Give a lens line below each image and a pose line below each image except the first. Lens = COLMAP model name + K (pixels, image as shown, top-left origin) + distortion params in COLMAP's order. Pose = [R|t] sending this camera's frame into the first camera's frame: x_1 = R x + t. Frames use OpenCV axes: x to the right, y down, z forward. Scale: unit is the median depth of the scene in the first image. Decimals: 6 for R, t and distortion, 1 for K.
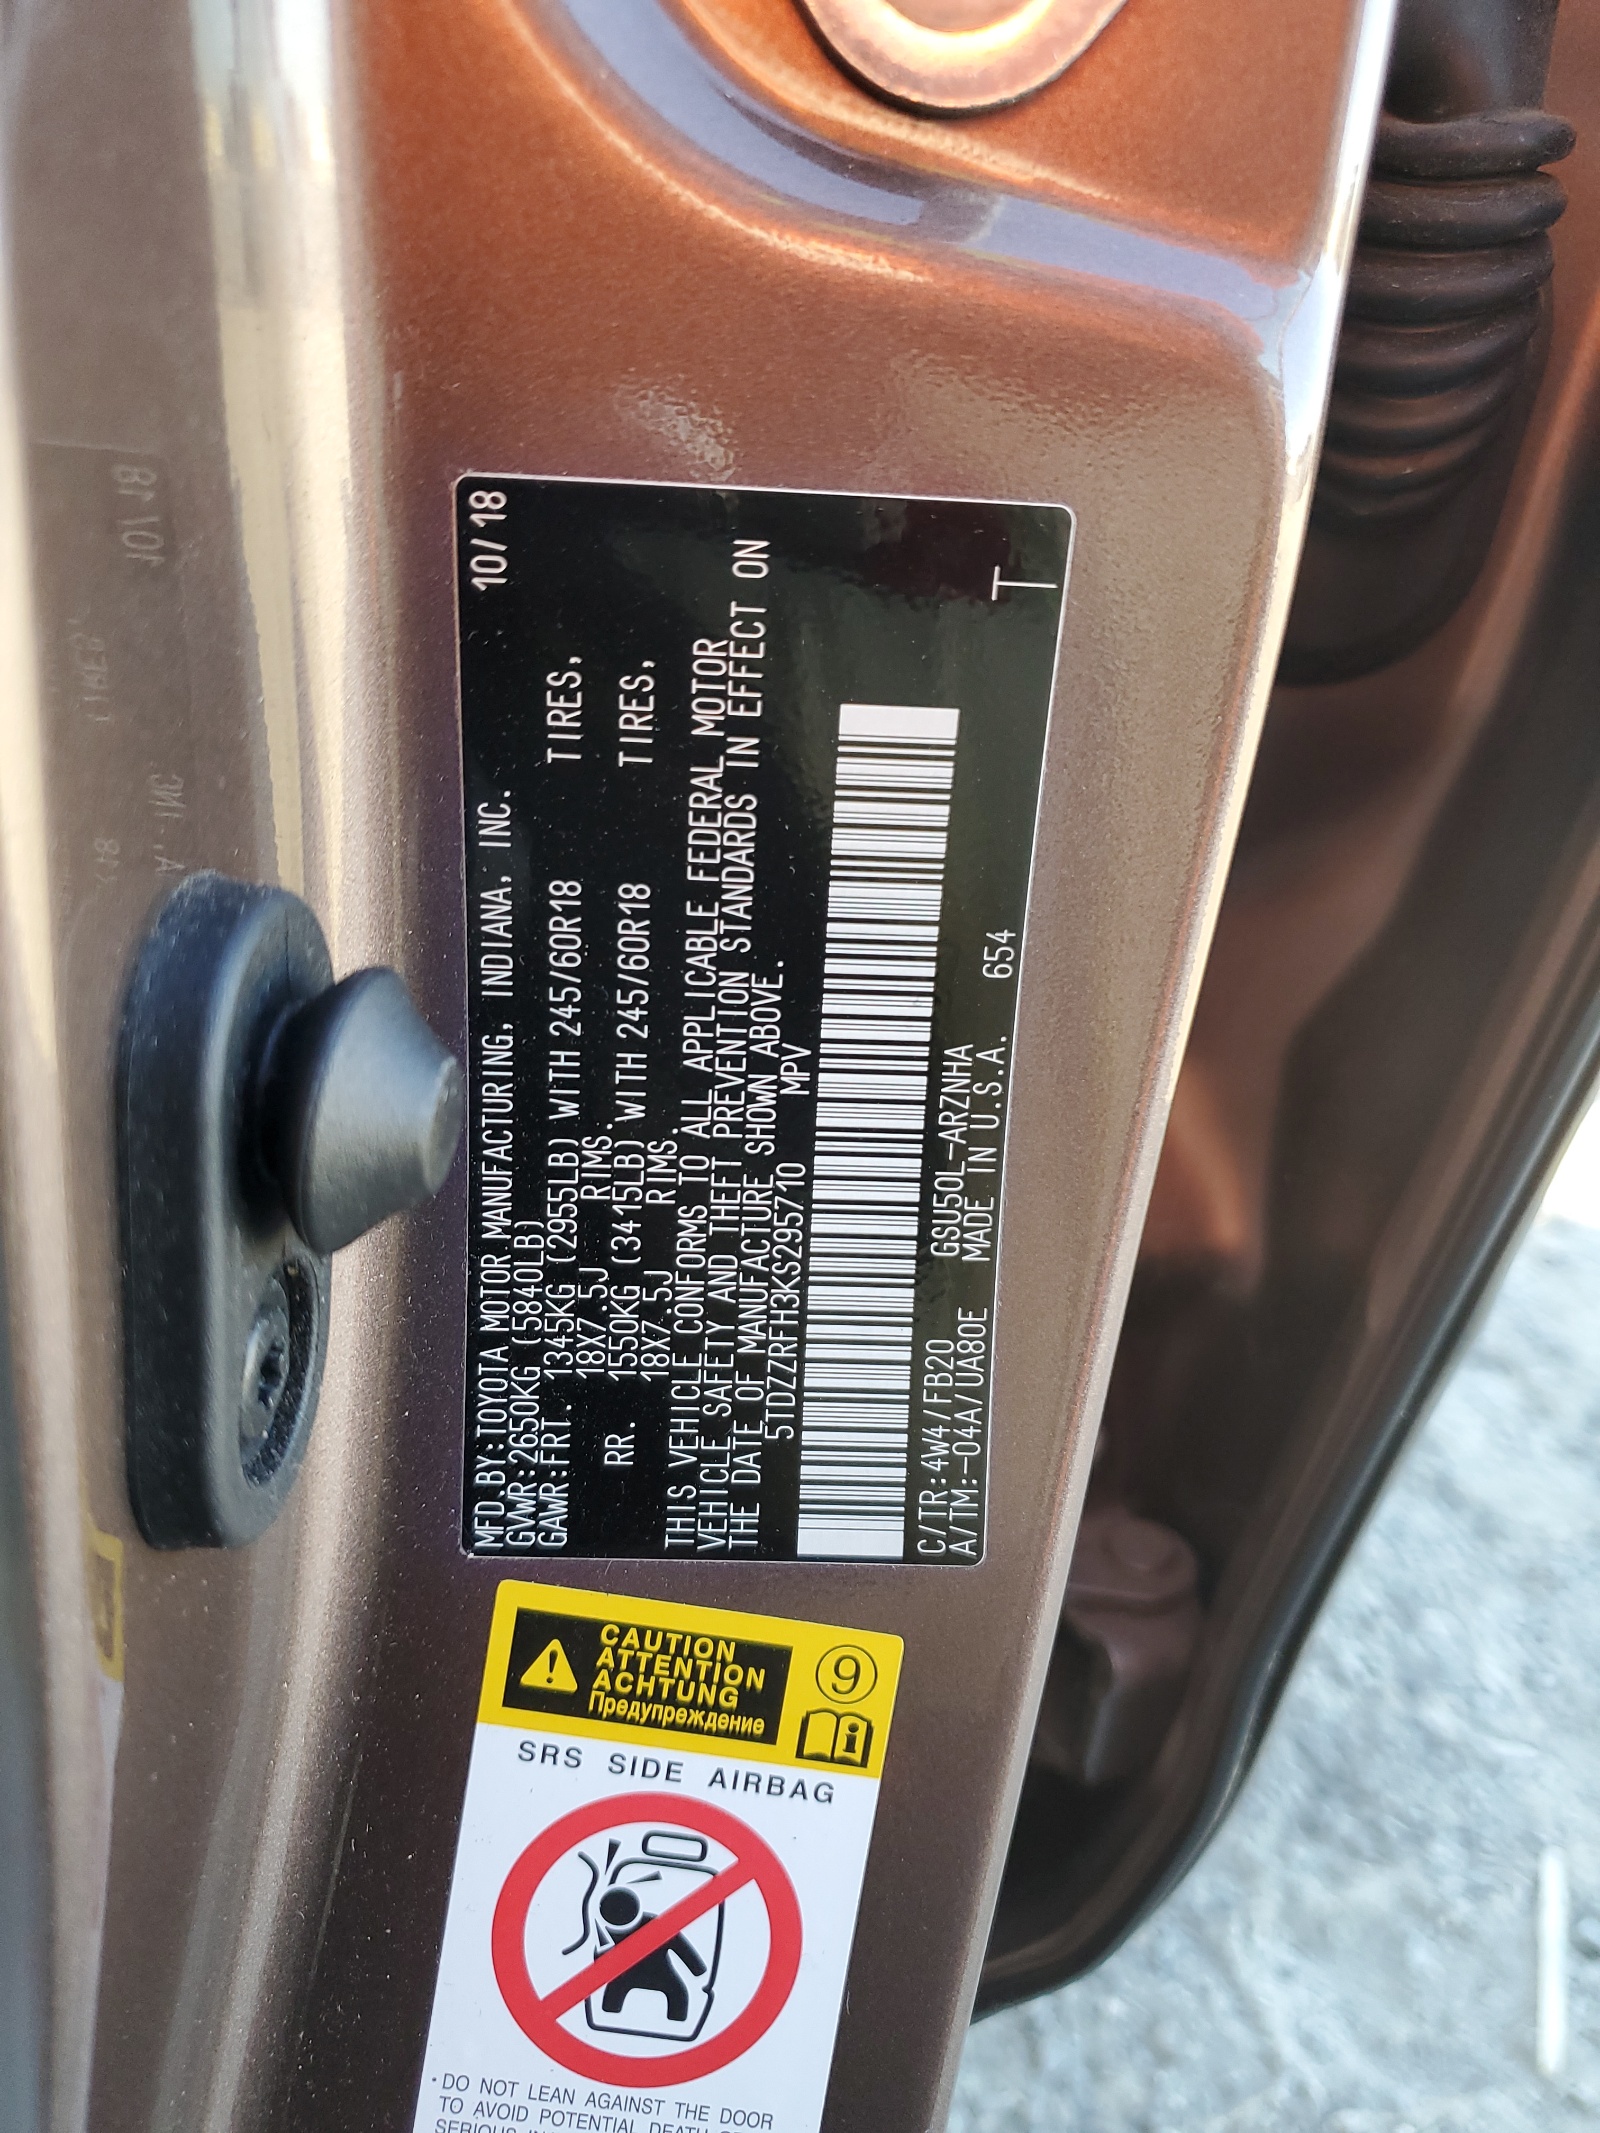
lens RADIAL K [[1623.9, 0, 798.5], [0, 1623.9, 1065.0], [0, 0, 1]] dist [-0.009409, -0.003685]
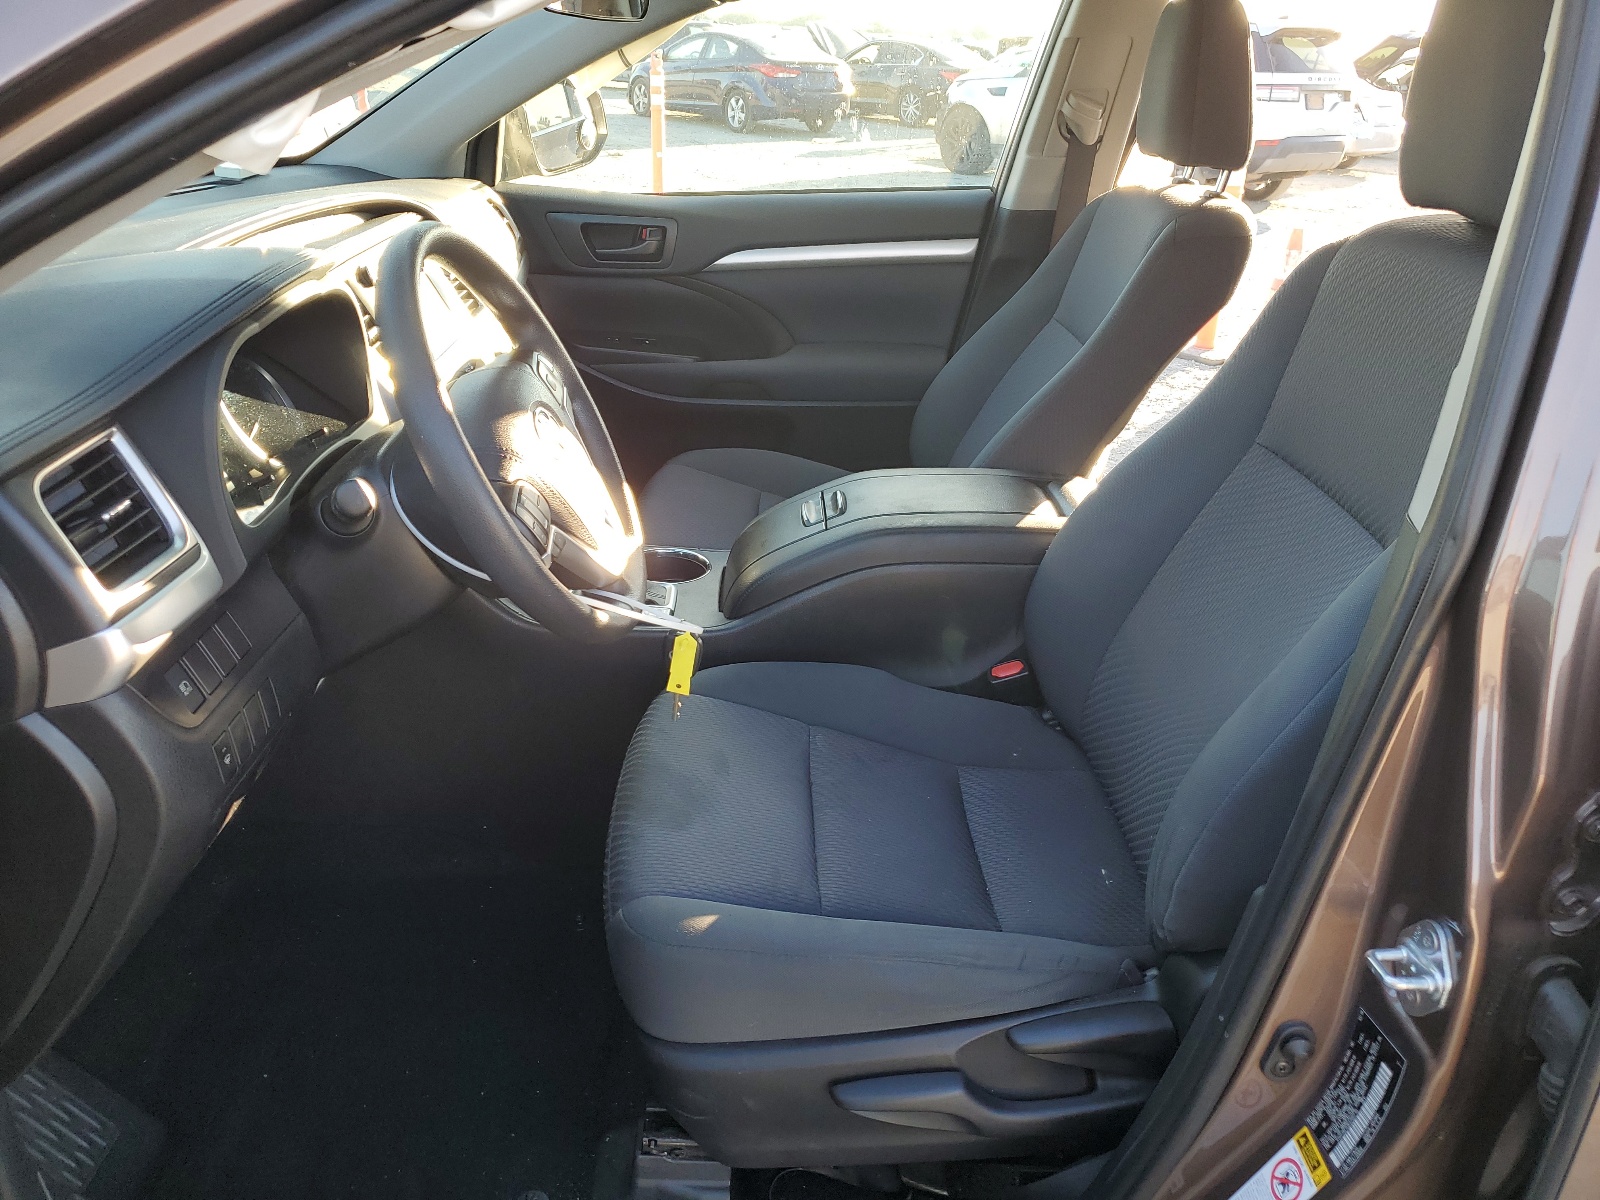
lens RADIAL K [[1218.1, 0, 800.5], [0, 1218.1, 599.4], [0, 0, 1]] dist [-0.009409, -0.003685]
pose [[0.090427, 0.321818, -0.942474, 3.900206], [-0.500163, 0.833022, 0.236455, -1.764375], [0.861197, 0.450008, 0.236289, -3.222224]]
